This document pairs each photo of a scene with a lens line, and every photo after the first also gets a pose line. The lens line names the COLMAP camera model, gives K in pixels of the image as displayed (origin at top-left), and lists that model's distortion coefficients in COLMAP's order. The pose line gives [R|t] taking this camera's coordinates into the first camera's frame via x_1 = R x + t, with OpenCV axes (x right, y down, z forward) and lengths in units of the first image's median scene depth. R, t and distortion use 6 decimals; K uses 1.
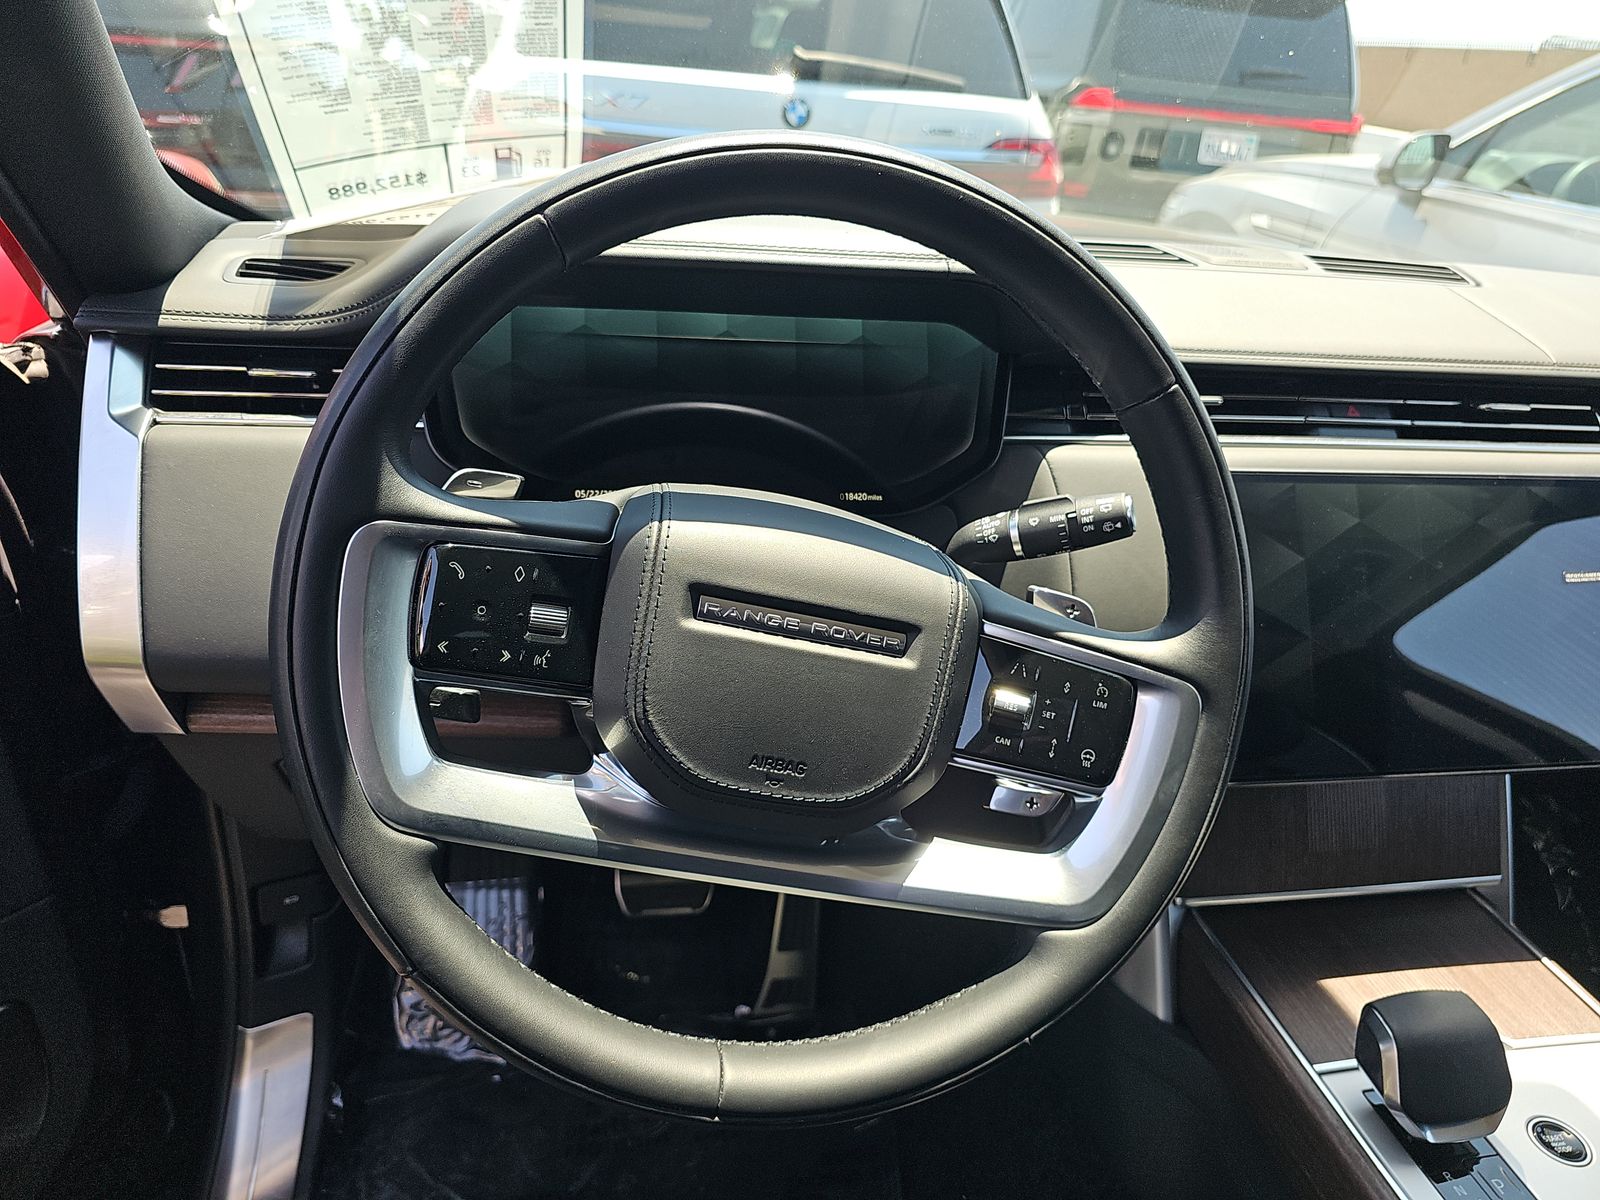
lens RADIAL K [[1084.6, 0, 803.5], [0, 1084.6, 593.2], [0, 0, 1]] dist [0.044262, -0.051020]
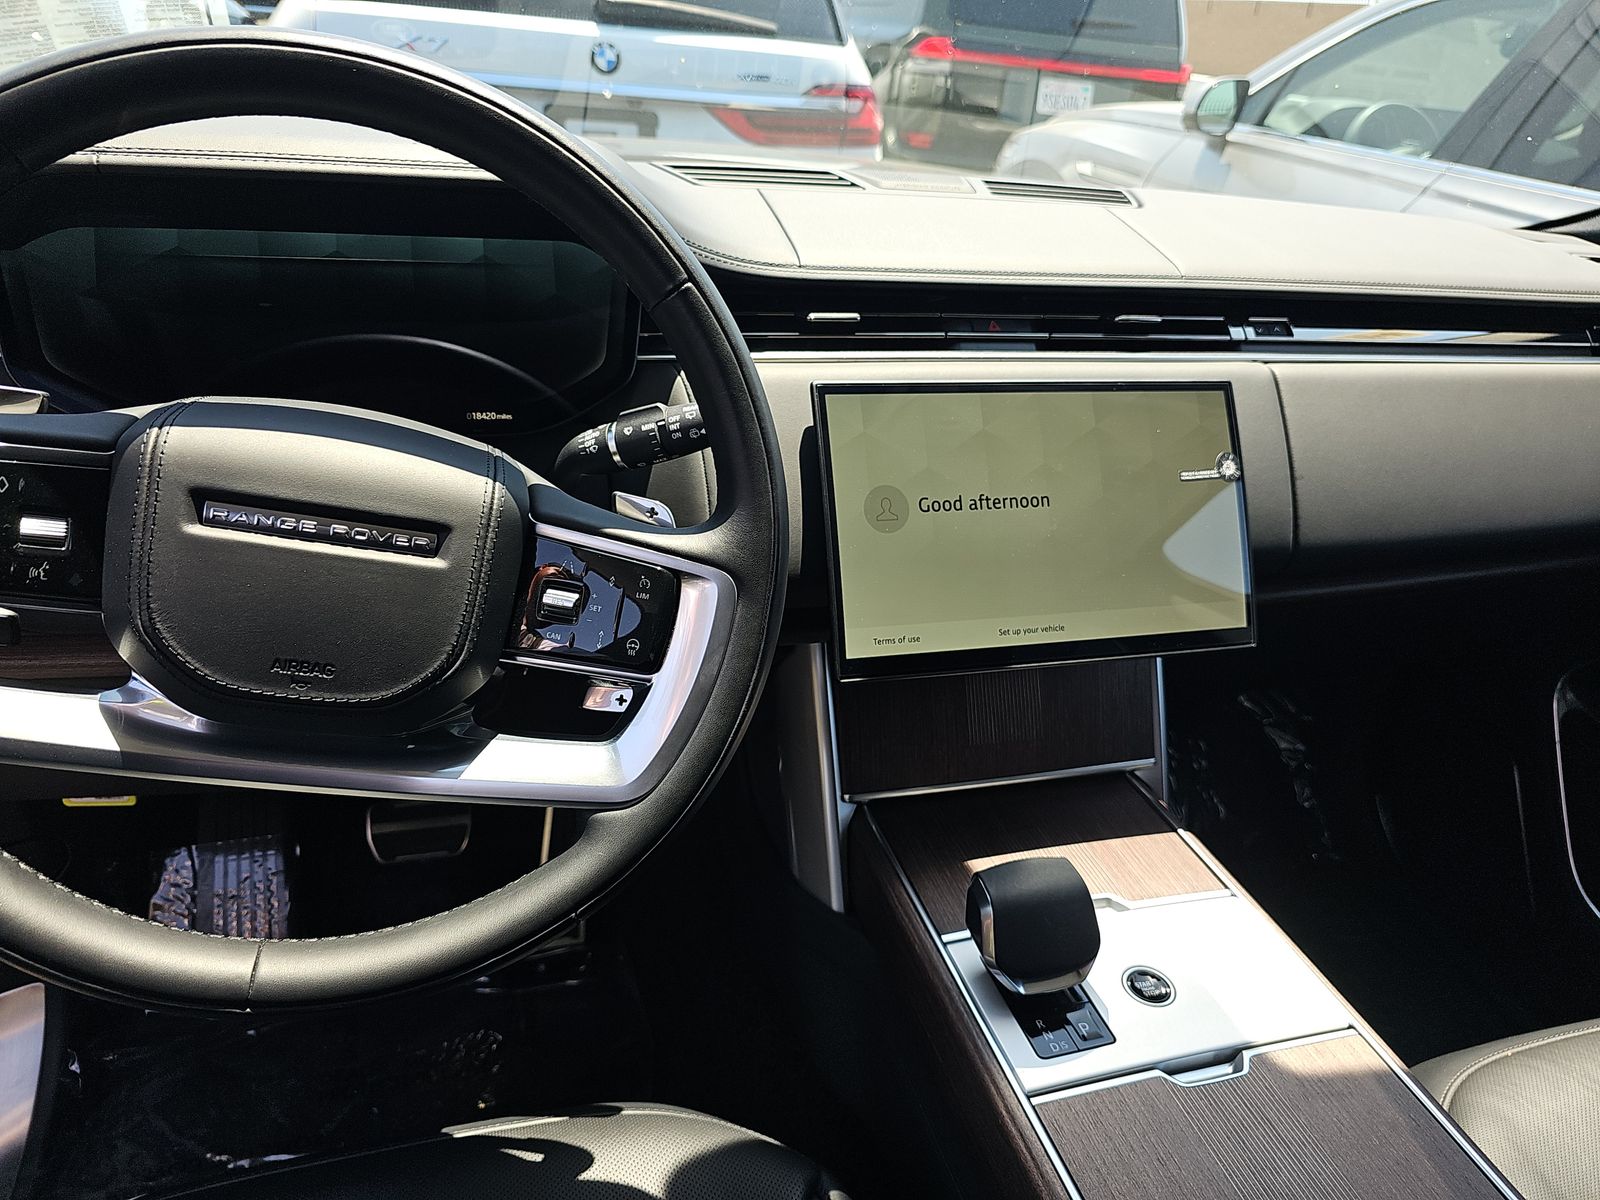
lens RADIAL K [[1084.6, 0, 803.5], [0, 1084.6, 593.2], [0, 0, 1]] dist [0.044262, -0.051020]
pose [[0.994625, -0.045940, 0.092789, 0.269278], [0.042728, 0.998427, 0.036316, 0.056041], [-0.094311, -0.032156, 0.995023, -0.039817]]
